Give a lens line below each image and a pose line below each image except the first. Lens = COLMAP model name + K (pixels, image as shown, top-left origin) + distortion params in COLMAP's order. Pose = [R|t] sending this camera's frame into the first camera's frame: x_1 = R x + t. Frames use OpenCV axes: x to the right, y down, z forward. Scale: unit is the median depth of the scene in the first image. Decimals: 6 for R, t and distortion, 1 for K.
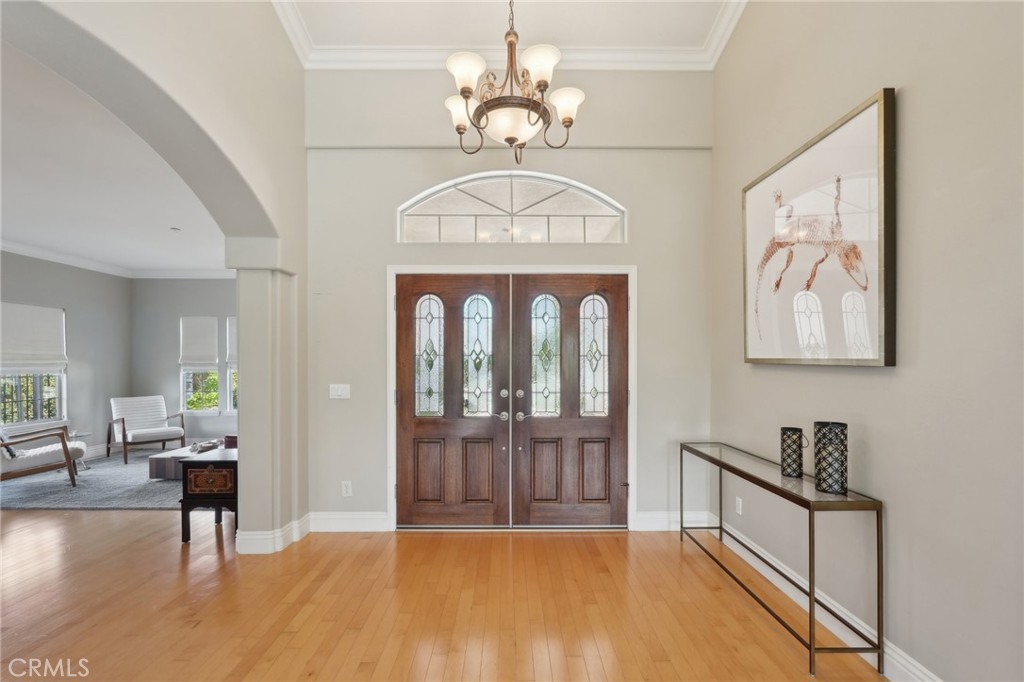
lens RADIAL K [[466.5, 0, 511.9], [0, 466.5, 360.9], [0, 0, 1]] dist [-0.002000, -0.000418]
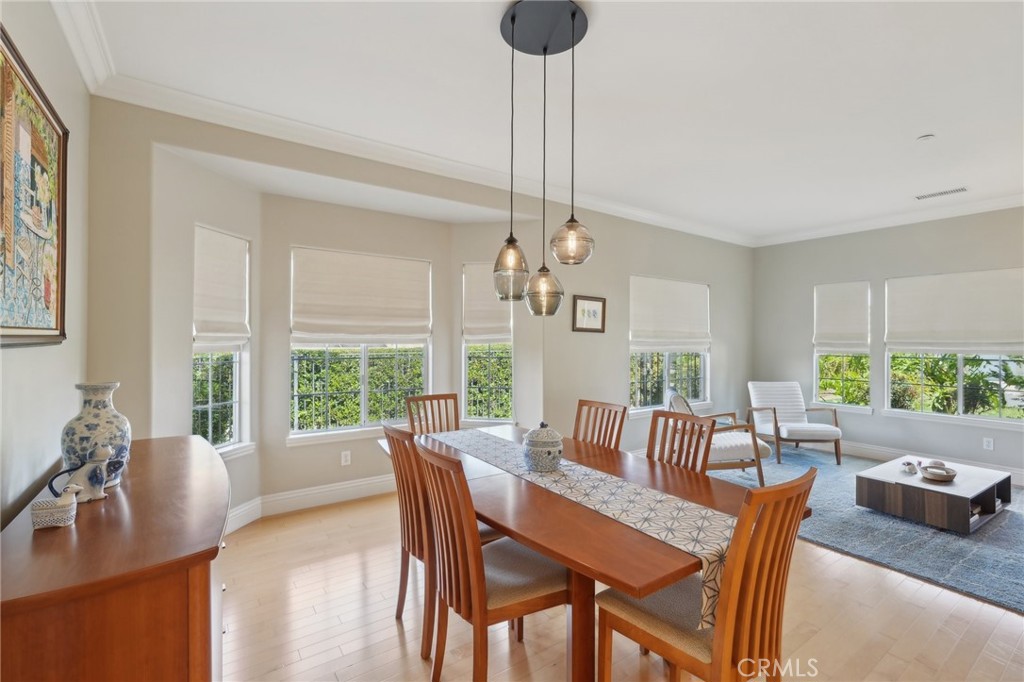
lens RADIAL K [[455.1, 0, 507.7], [0, 455.1, 337.2], [0, 0, 1]] dist [-0.020636, 0.009470]
pose [[0.565314, 0.001410, -0.824875, -0.428836], [-0.003836, 0.999992, -0.000920, -0.002265], [0.824867, 0.003685, 0.565315, 0.137491]]
